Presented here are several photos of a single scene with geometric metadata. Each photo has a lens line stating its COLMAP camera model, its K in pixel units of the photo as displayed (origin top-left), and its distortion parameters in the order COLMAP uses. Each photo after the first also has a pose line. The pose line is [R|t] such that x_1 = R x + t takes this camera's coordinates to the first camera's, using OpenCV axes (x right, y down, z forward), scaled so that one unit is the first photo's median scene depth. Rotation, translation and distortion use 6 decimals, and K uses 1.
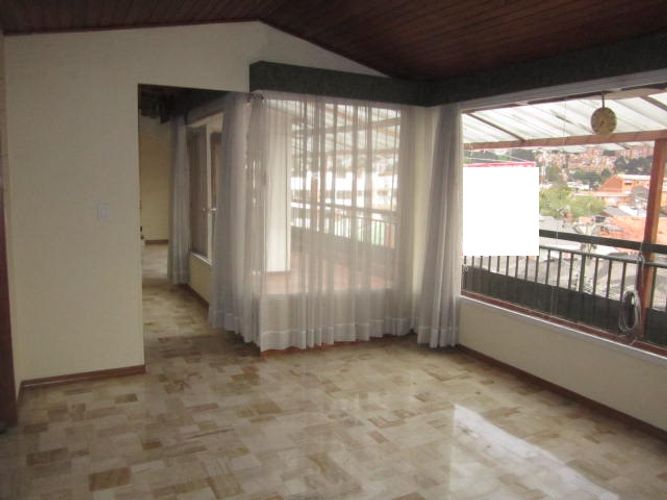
lens RADIAL K [[558.3, 0, 333.5], [0, 558.3, 250.0], [0, 0, 1]] dist [-0.012324, -0.022802]
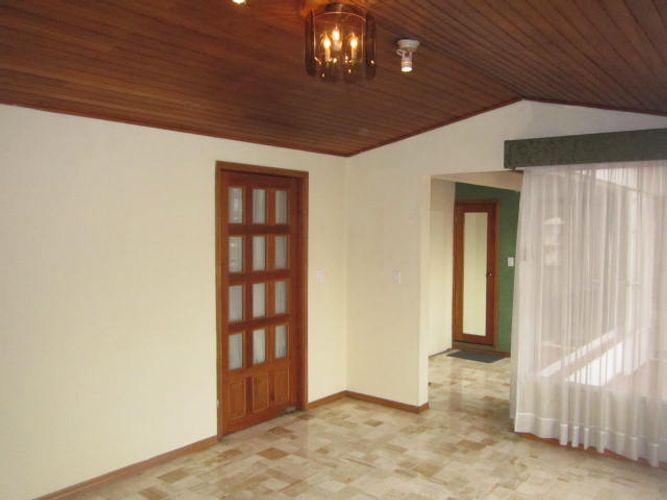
lens RADIAL K [[558.3, 0, 333.5], [0, 558.3, 250.0], [0, 0, 1]] dist [-0.012324, -0.022802]
pose [[0.399836, 0.014101, -0.916478, 0.692867], [-0.110374, 0.993346, -0.032870, -0.069633], [0.909917, 0.114298, 0.398732, 0.324418]]
